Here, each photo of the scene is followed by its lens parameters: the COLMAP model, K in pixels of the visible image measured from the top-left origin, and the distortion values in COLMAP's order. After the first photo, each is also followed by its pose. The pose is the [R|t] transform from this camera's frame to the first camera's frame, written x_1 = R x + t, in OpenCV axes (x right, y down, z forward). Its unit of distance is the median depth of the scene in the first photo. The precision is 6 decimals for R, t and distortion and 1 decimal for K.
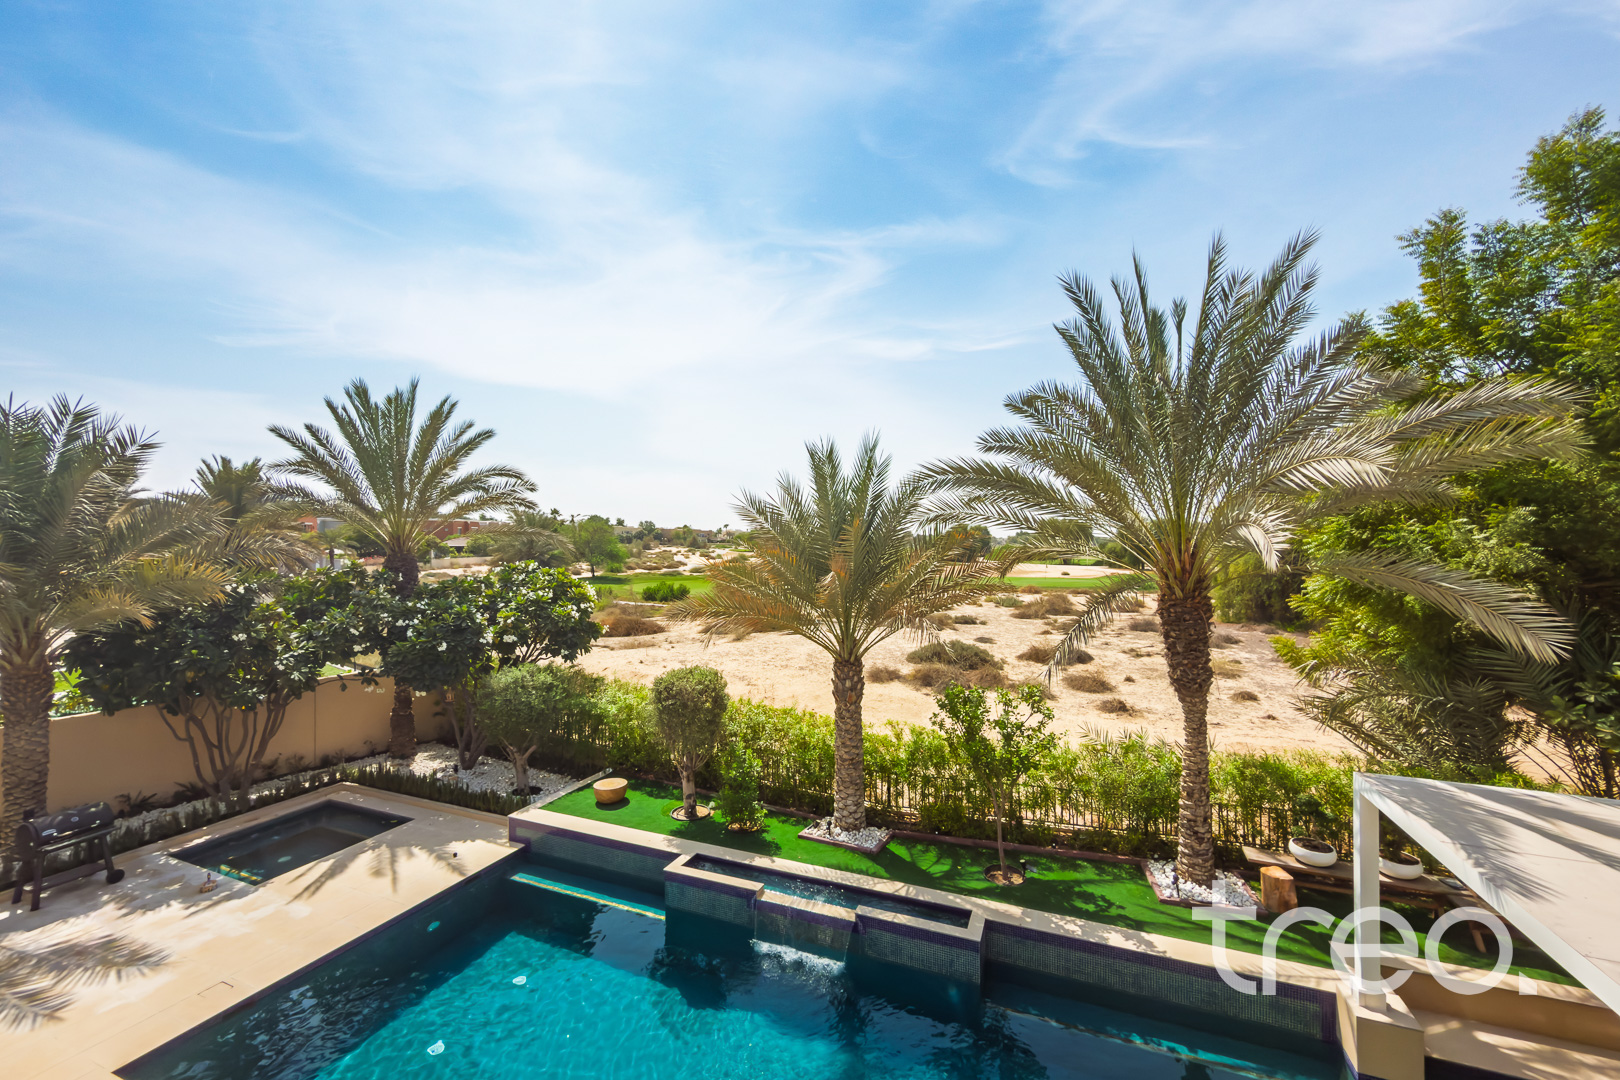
lens RADIAL K [[679.3, 0, 798.1], [0, 679.3, 535.1], [0, 0, 1]] dist [-0.001063, -0.000326]
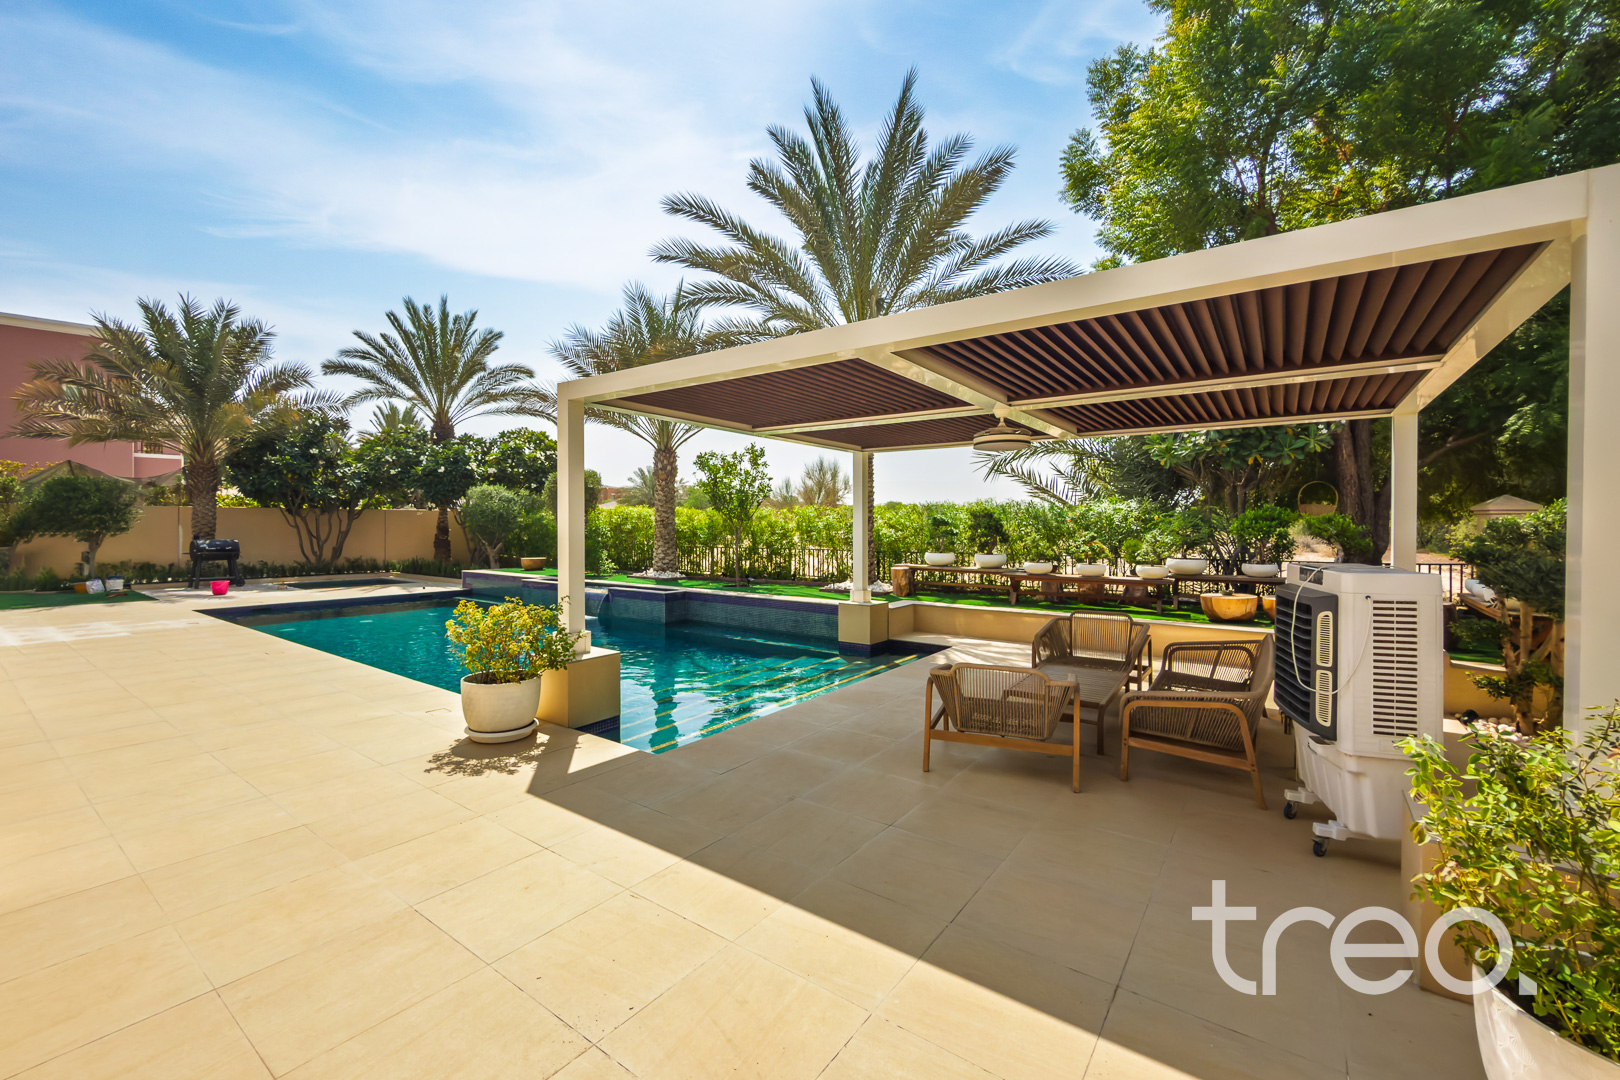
lens RADIAL K [[679.3, 0, 794.4], [0, 679.3, 532.2], [0, 0, 1]] dist [-0.001063, -0.000326]
pose [[0.969284, 0.004076, -0.245912, 0.594812], [-0.000810, 0.999910, 0.013381, 0.297378], [0.245944, -0.012771, 0.969200, -0.225103]]
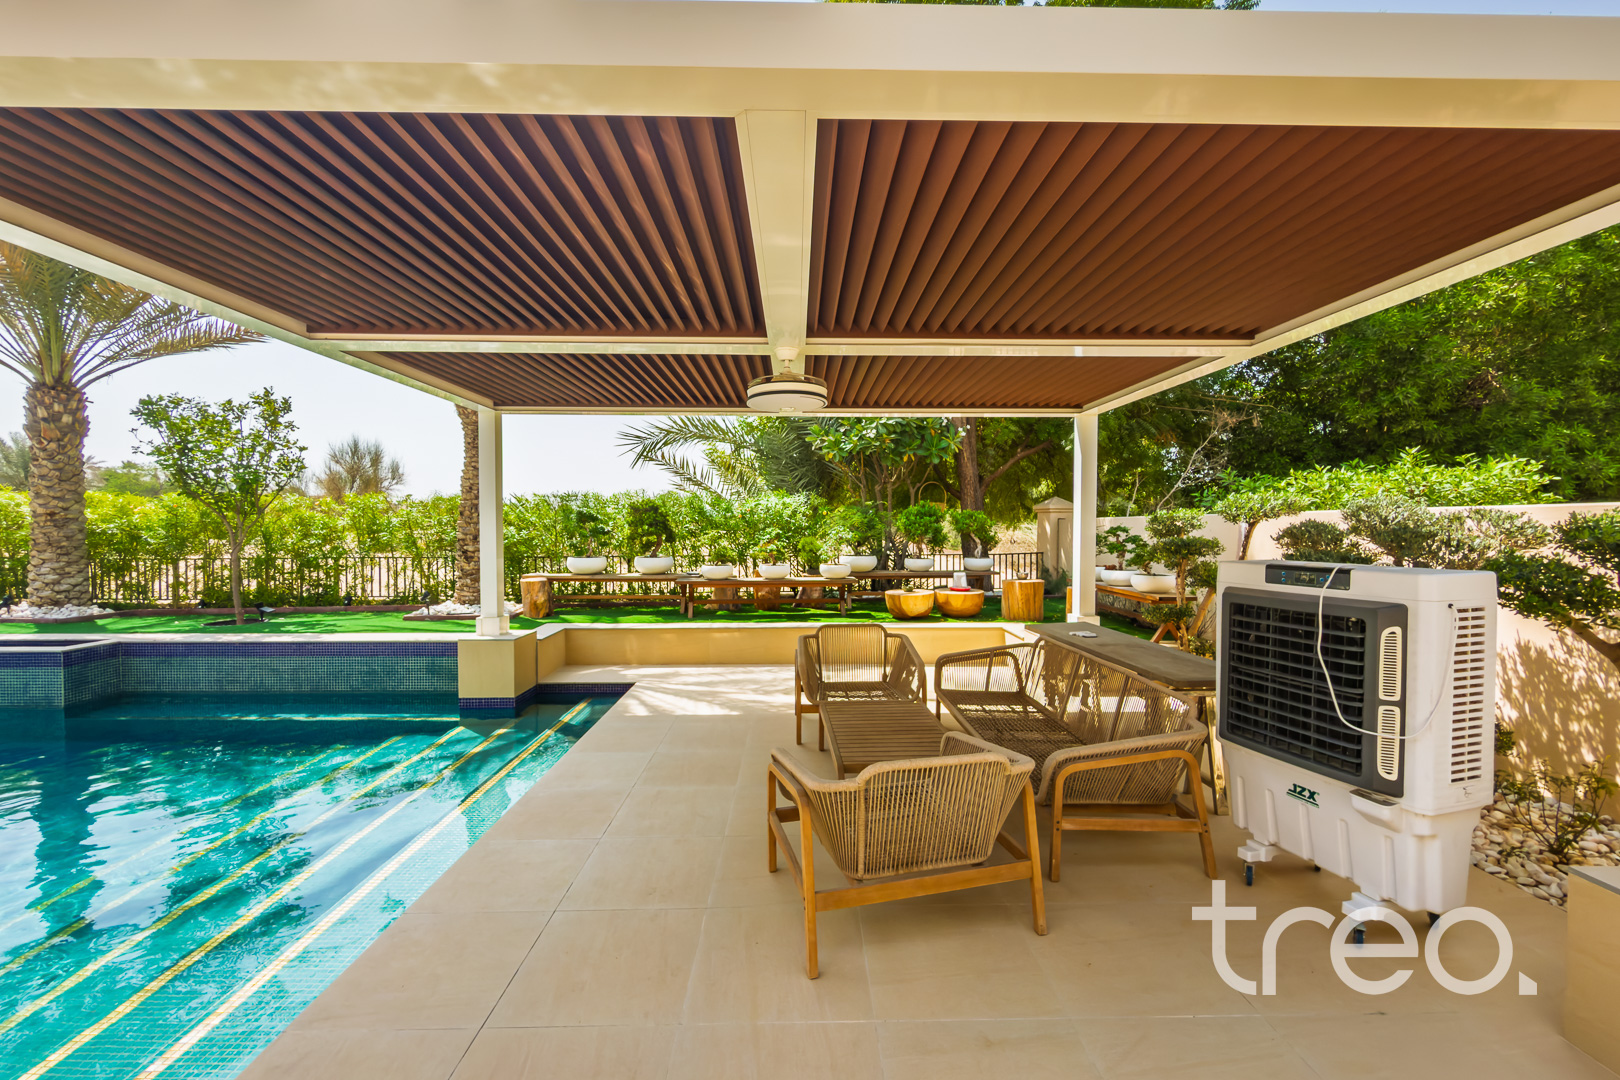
lens RADIAL K [[679.3, 0, 826.2], [0, 679.3, 539.1], [0, 0, 1]] dist [-0.001063, -0.000326]
pose [[0.915872, -0.009457, 0.401359, 0.500481], [-0.000163, 0.999714, 0.023927, 0.301606], [-0.401471, -0.021979, 0.915608, -0.029449]]
